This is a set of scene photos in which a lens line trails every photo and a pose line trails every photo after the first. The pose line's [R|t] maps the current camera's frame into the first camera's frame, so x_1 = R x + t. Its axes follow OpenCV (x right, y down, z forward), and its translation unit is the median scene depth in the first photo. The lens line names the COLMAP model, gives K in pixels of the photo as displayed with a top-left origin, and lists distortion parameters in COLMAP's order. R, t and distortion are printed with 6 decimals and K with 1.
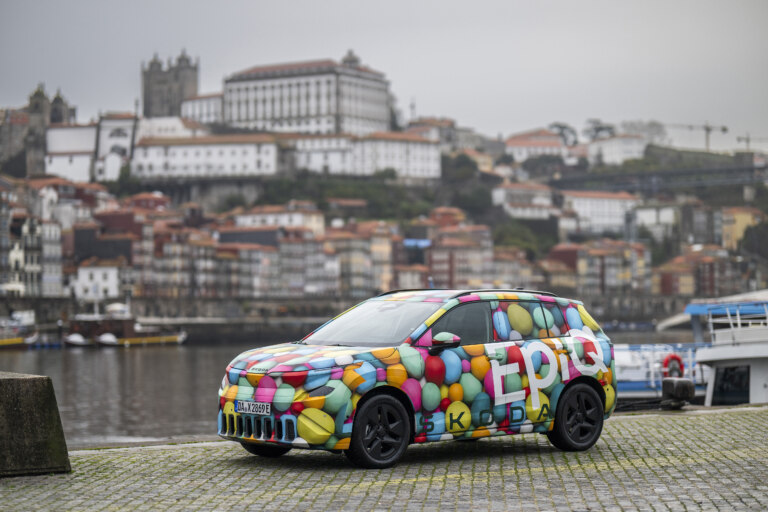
lens RADIAL K [[1849.2, 0, 384.0], [0, 1849.2, 256.0], [0, 0, 1]] dist [-0.026014, 0.190325]
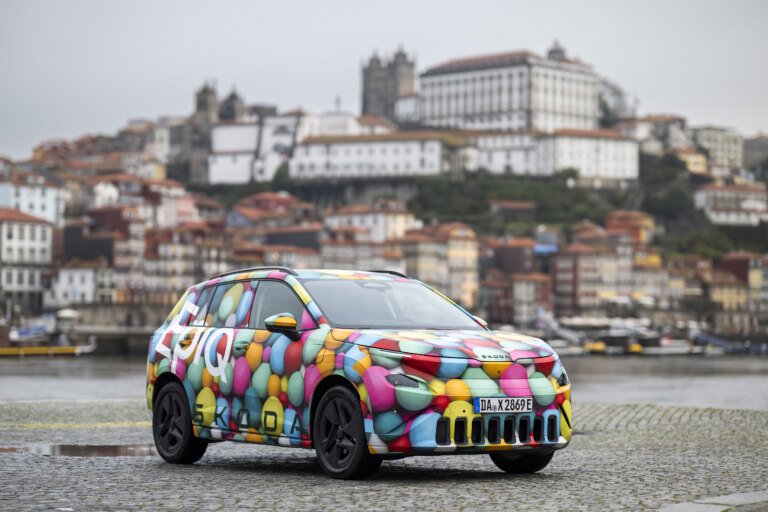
lens RADIAL K [[1849.2, 0, 384.0], [0, 1849.2, 256.0], [0, 0, 1]] dist [-0.026014, 0.190325]
pose [[0.973840, 0.009159, -0.227051, 0.183493], [-0.010939, 0.999918, -0.006585, 0.003844], [0.226972, 0.008897, 0.973861, 0.158053]]
